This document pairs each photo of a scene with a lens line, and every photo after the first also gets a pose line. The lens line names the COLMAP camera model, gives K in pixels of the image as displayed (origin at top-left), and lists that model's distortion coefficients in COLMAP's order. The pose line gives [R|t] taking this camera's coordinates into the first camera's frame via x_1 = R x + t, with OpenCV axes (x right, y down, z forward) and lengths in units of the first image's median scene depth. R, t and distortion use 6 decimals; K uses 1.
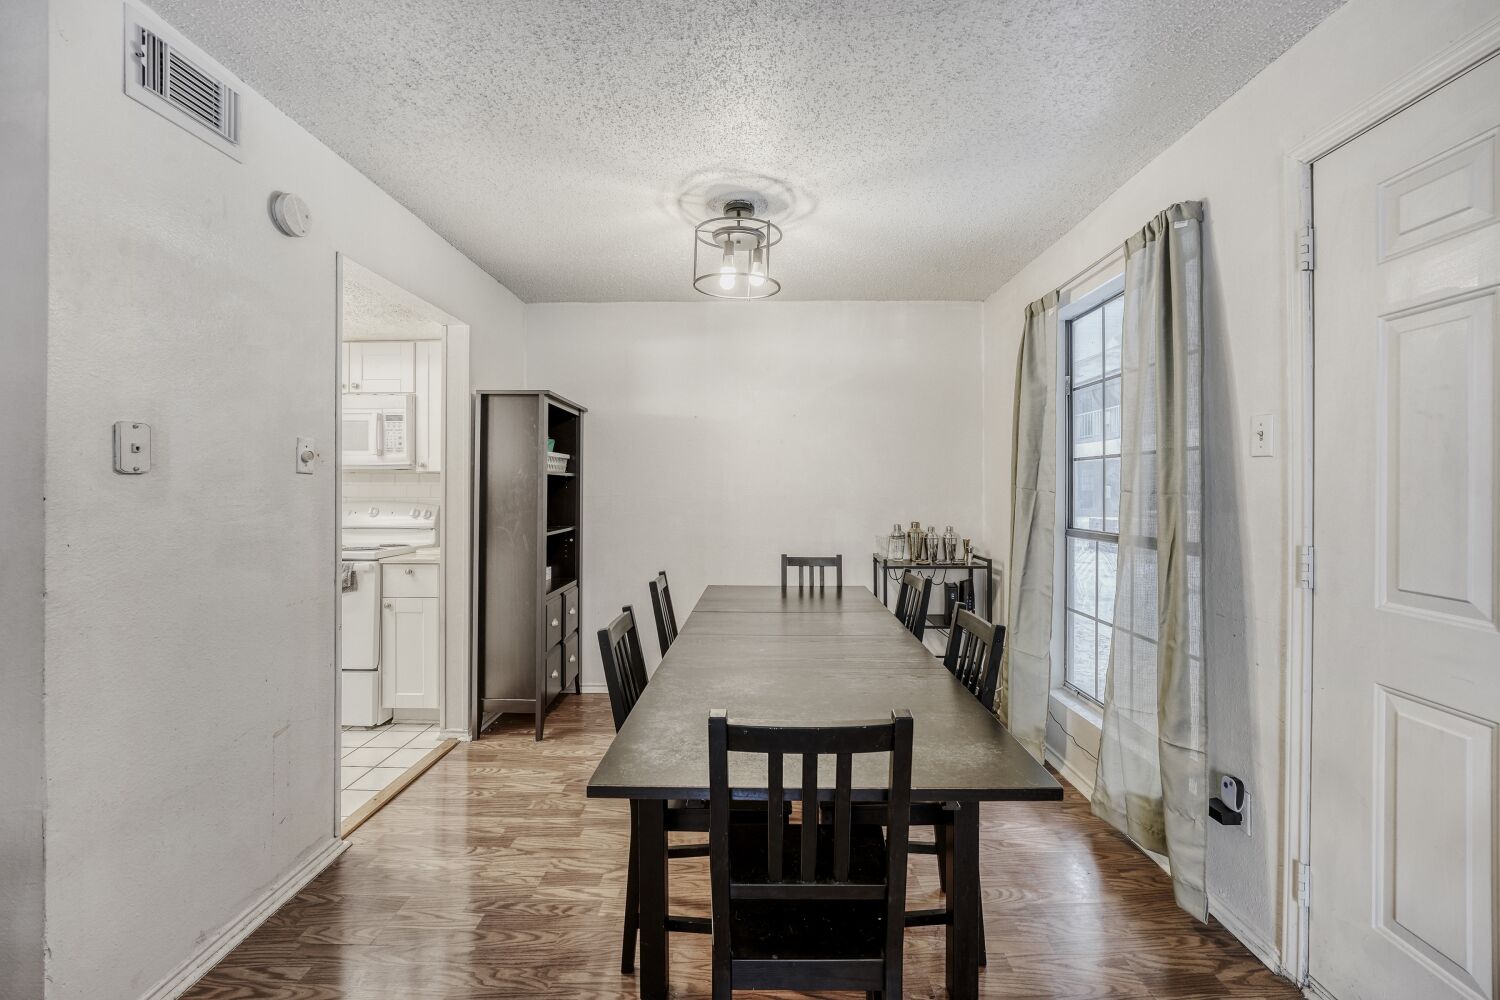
lens RADIAL K [[621.2, 0, 749.0], [0, 621.2, 491.9], [0, 0, 1]] dist [-0.011513, 0.000933]
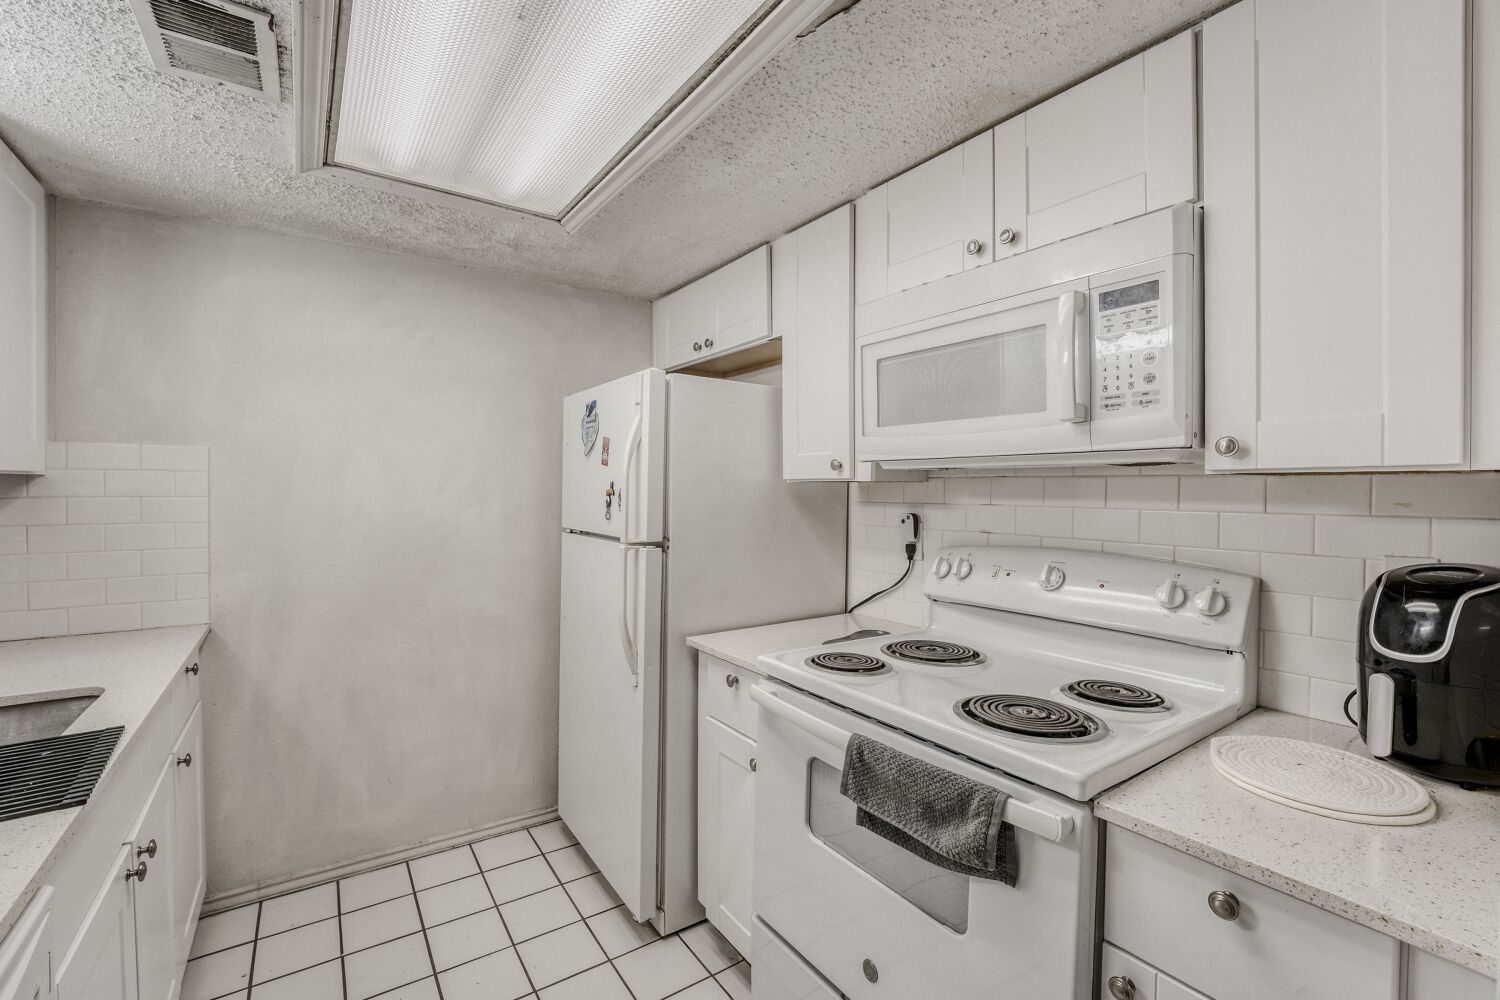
lens RADIAL K [[631.1, 0, 751.8], [0, 631.1, 485.1], [0, 0, 1]] dist [-0.037485, 0.008367]
pose [[0.588990, -0.003603, -0.808132, -0.466481], [-0.006463, 0.999937, -0.009168, -0.023513], [0.808115, 0.010623, 0.588930, 0.718271]]
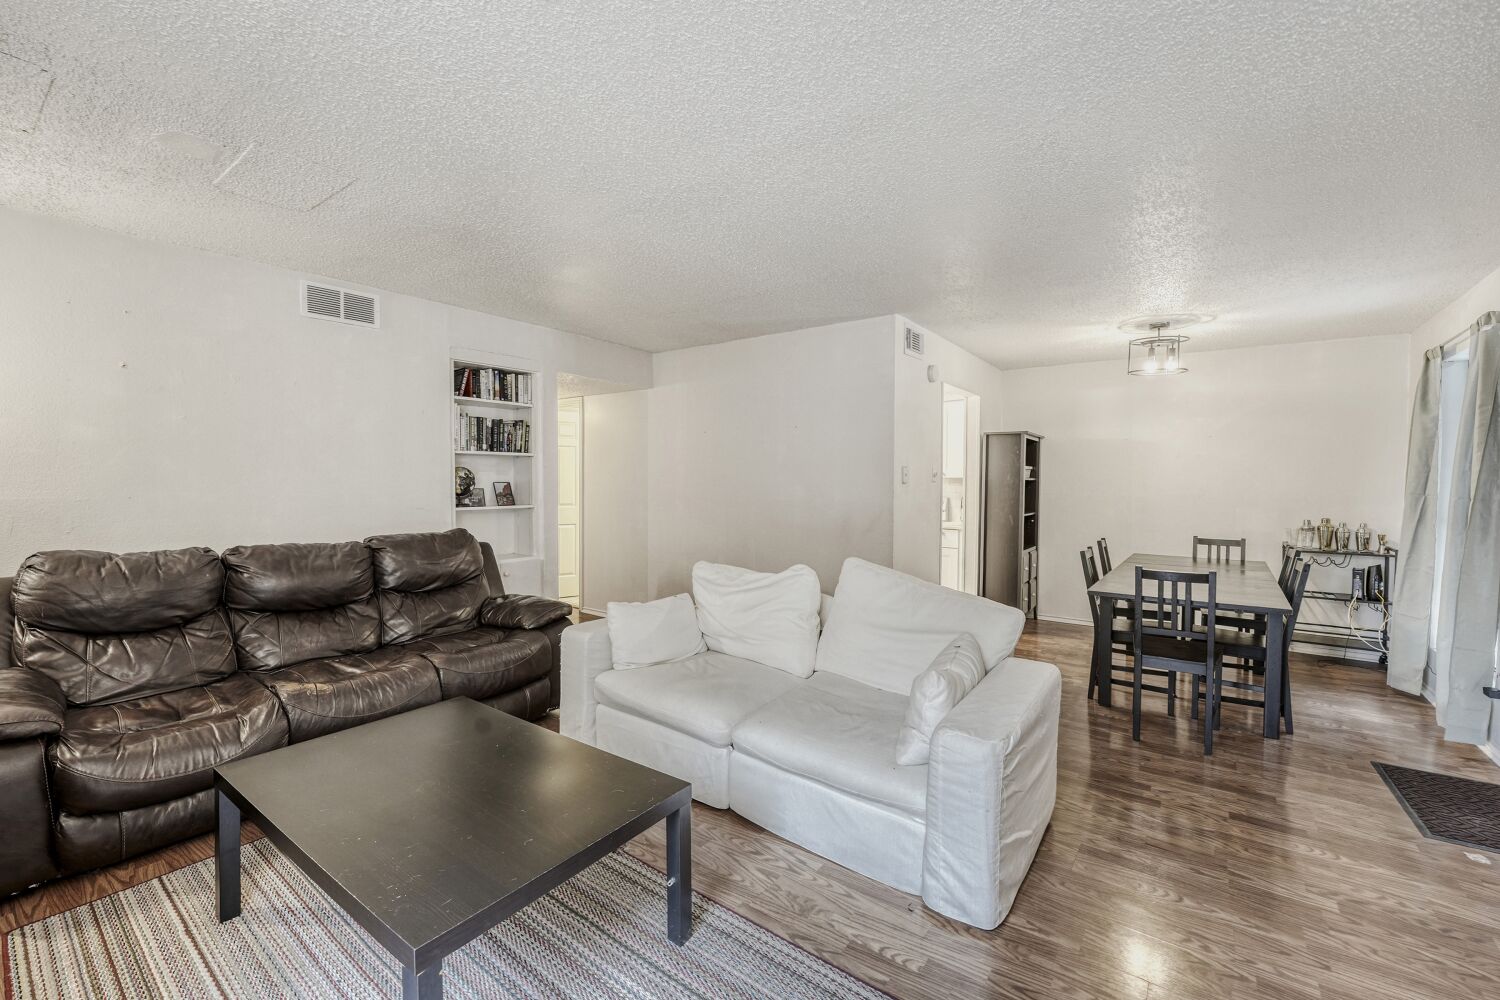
lens RADIAL K [[621.2, 0, 749.0], [0, 621.2, 491.9], [0, 0, 1]] dist [-0.011513, 0.000933]
pose [[0.813388, 0.017896, -0.581446, 0.047852], [-0.011430, 0.999825, 0.014784, -0.011827], [0.581609, -0.005379, 0.813450, -0.806451]]
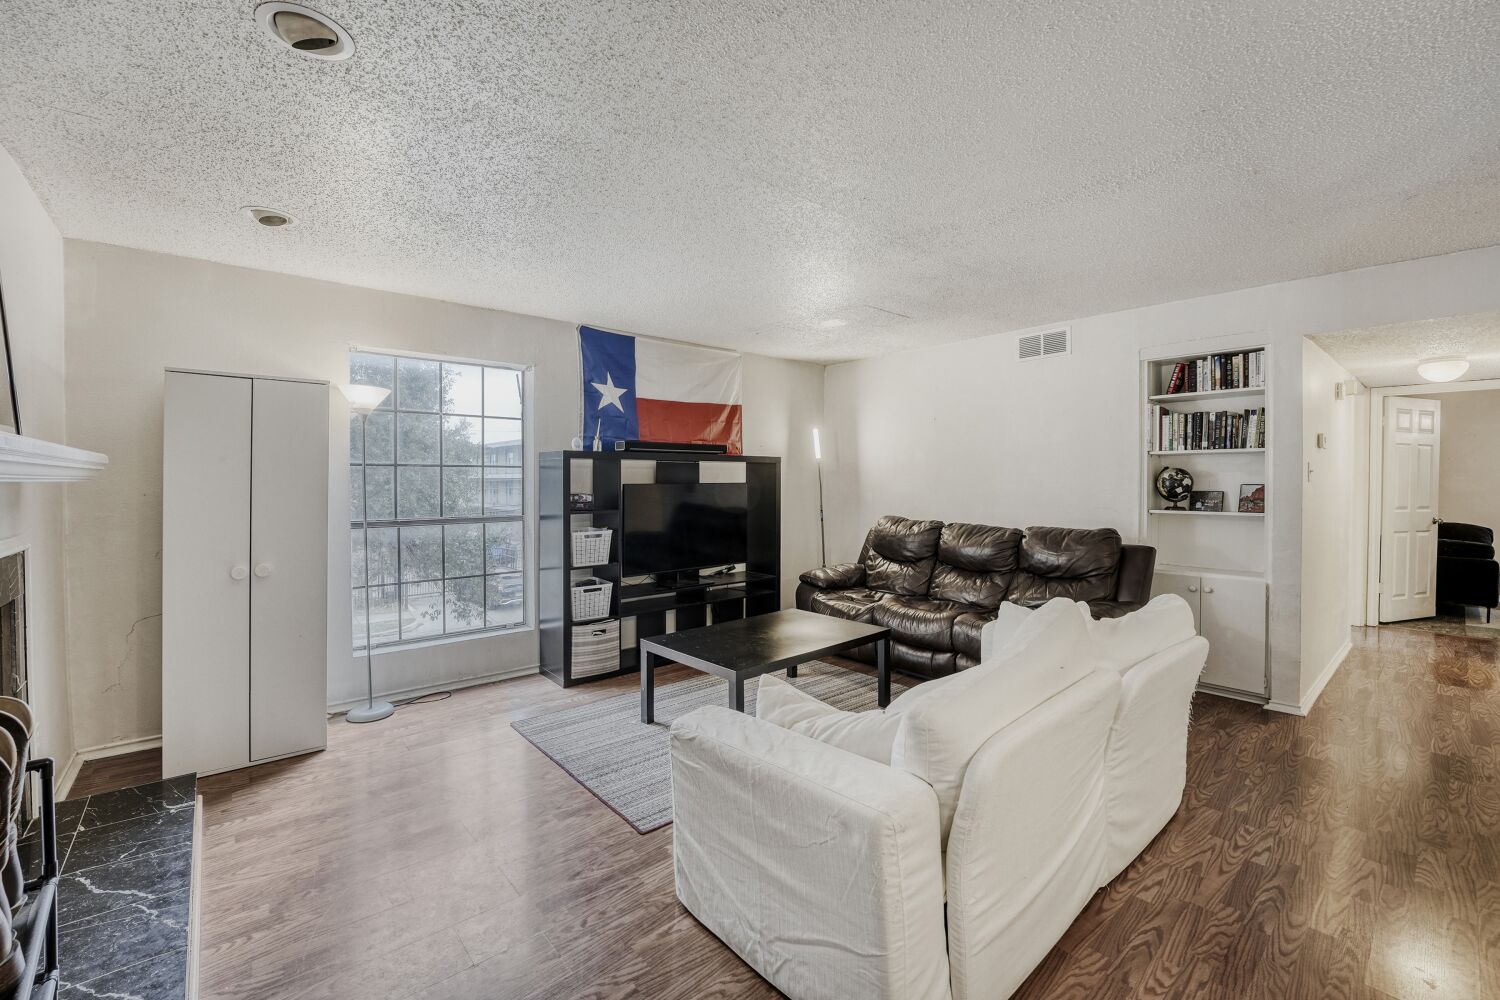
lens RADIAL K [[631.1, 0, 751.8], [0, 631.1, 485.1], [0, 0, 1]] dist [-0.037485, 0.008367]
pose [[-0.748014, 0.005332, -0.663661, 0.254887], [-0.007145, 0.999845, 0.016086, -0.017336], [0.663644, 0.016774, -0.747860, 0.265651]]
